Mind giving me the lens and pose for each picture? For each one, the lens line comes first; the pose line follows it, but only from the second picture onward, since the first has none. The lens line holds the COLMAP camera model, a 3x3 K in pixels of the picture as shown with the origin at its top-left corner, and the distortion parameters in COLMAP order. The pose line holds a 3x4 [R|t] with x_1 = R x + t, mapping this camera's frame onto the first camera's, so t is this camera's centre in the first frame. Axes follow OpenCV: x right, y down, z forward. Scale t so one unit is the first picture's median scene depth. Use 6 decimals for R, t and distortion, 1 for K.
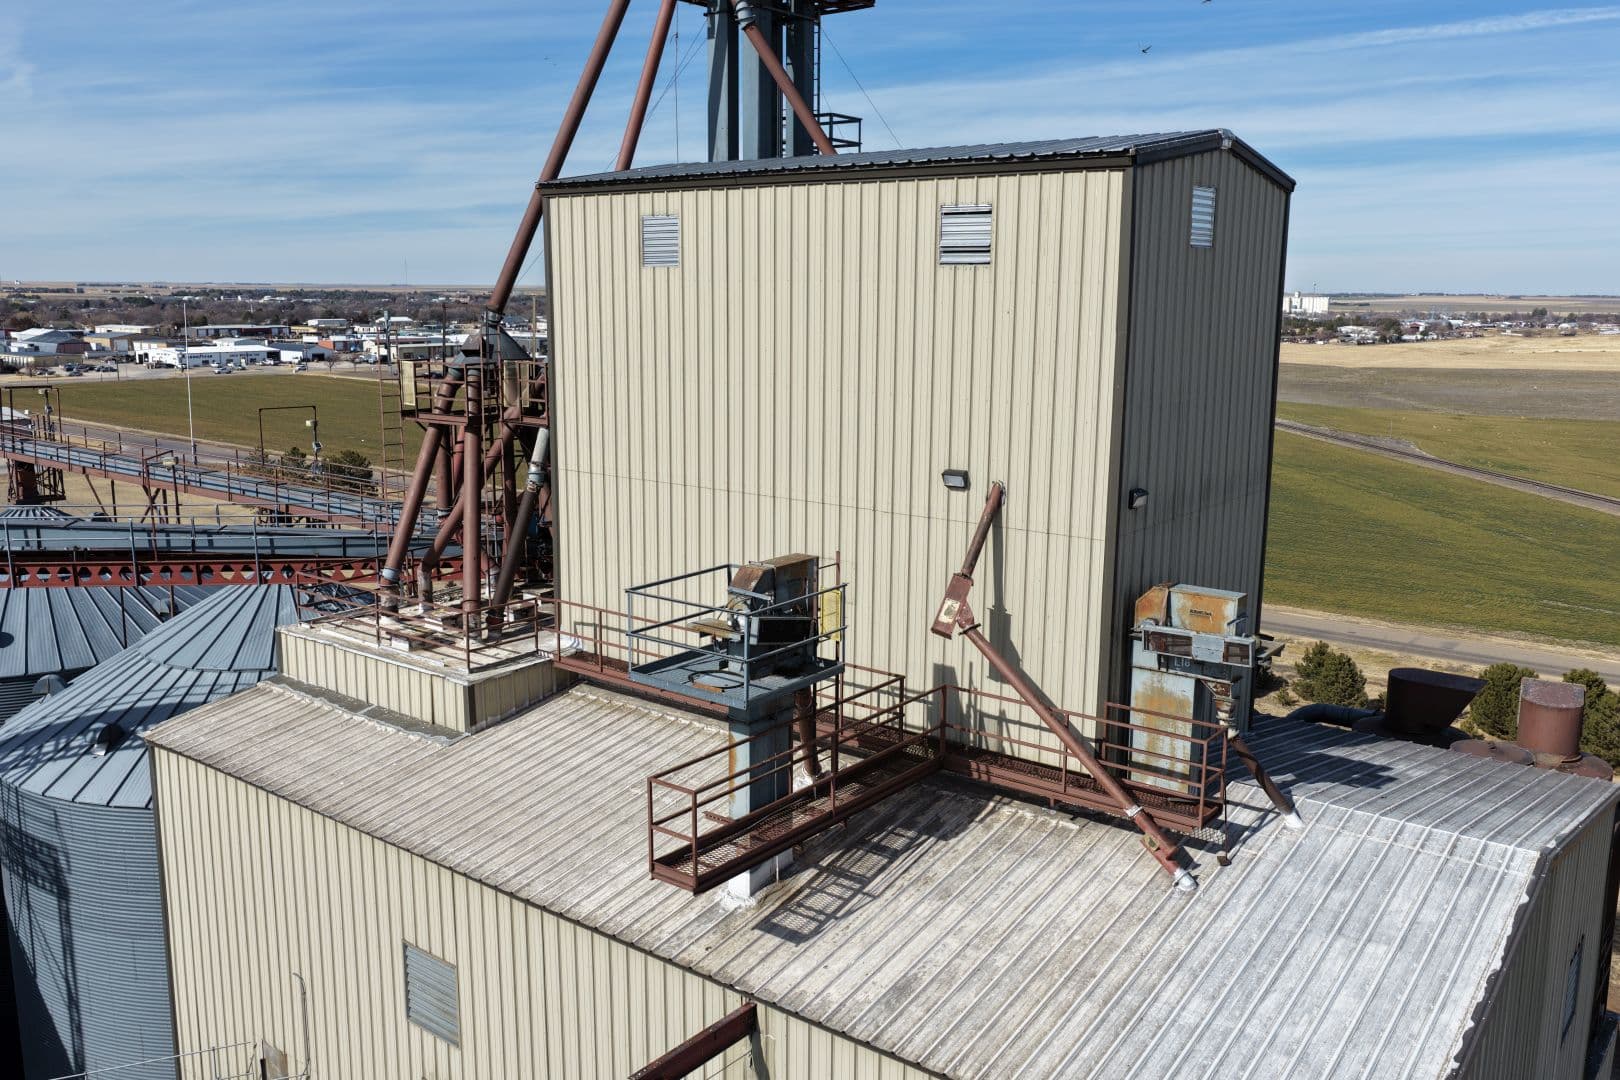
lens RADIAL K [[1352.0, 0, 803.3], [0, 1352.0, 546.4], [0, 0, 1]] dist [-0.032174, 0.075156]
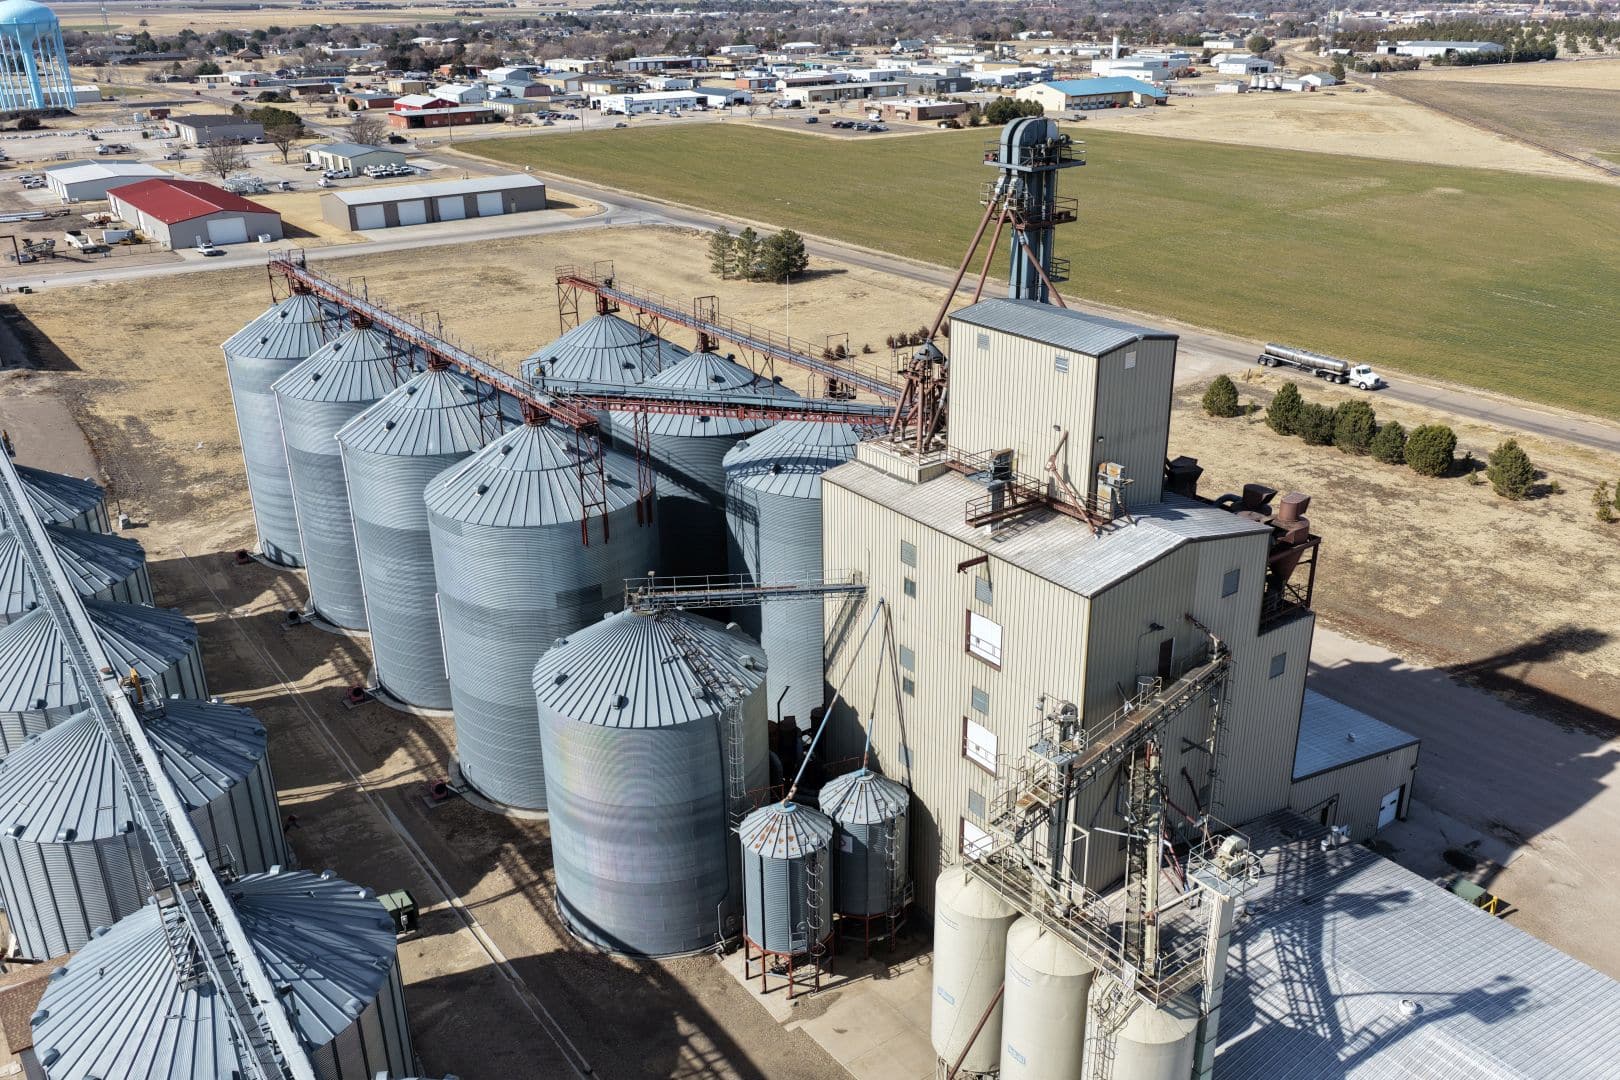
lens RADIAL K [[1352.0, 0, 803.3], [0, 1352.0, 546.4], [0, 0, 1]] dist [-0.032174, 0.075156]
pose [[0.960632, 0.090367, -0.262718, 0.342028], [-0.033897, 0.976681, 0.212003, -0.377970], [0.275750, -0.194752, 0.941294, -2.085611]]
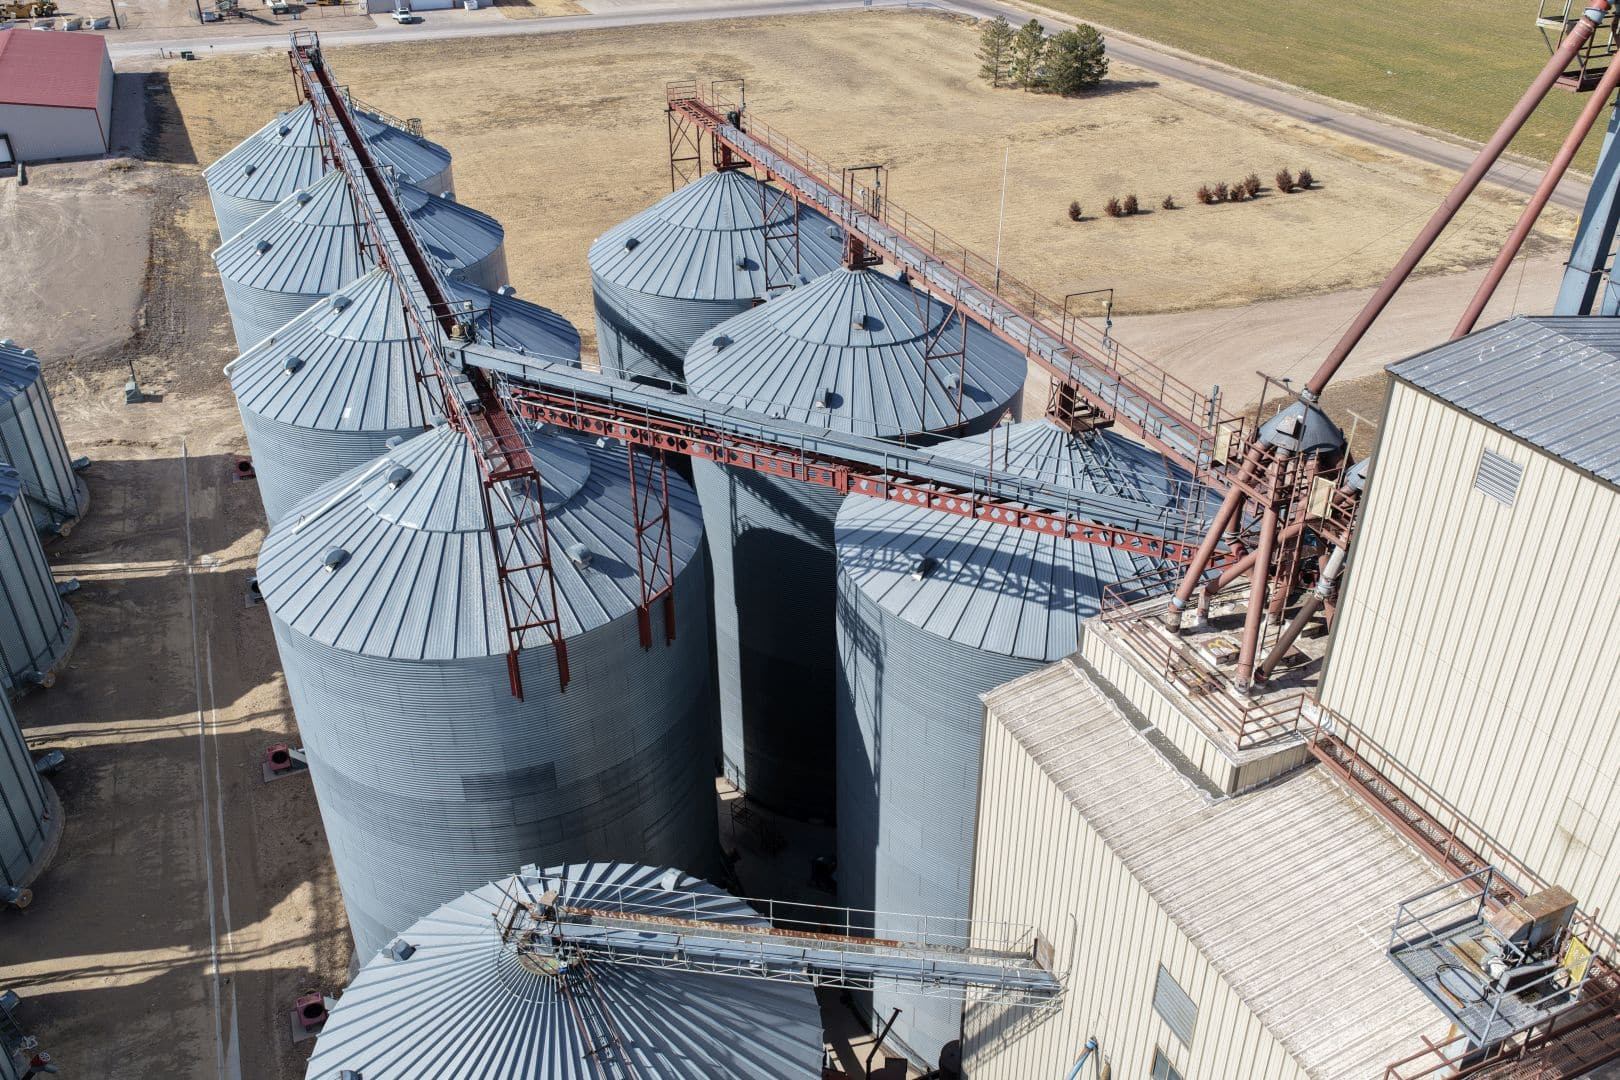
lens RADIAL K [[1346.7, 0, 810.0], [0, 1346.7, 540.0], [0, 0, 1]] dist [-0.023426, 0.062257]
pose [[0.877686, 0.236153, -0.417012, -0.114322], [-0.078076, 0.928995, 0.361762, -0.466797], [0.472834, -0.284955, 0.833804, -0.152190]]
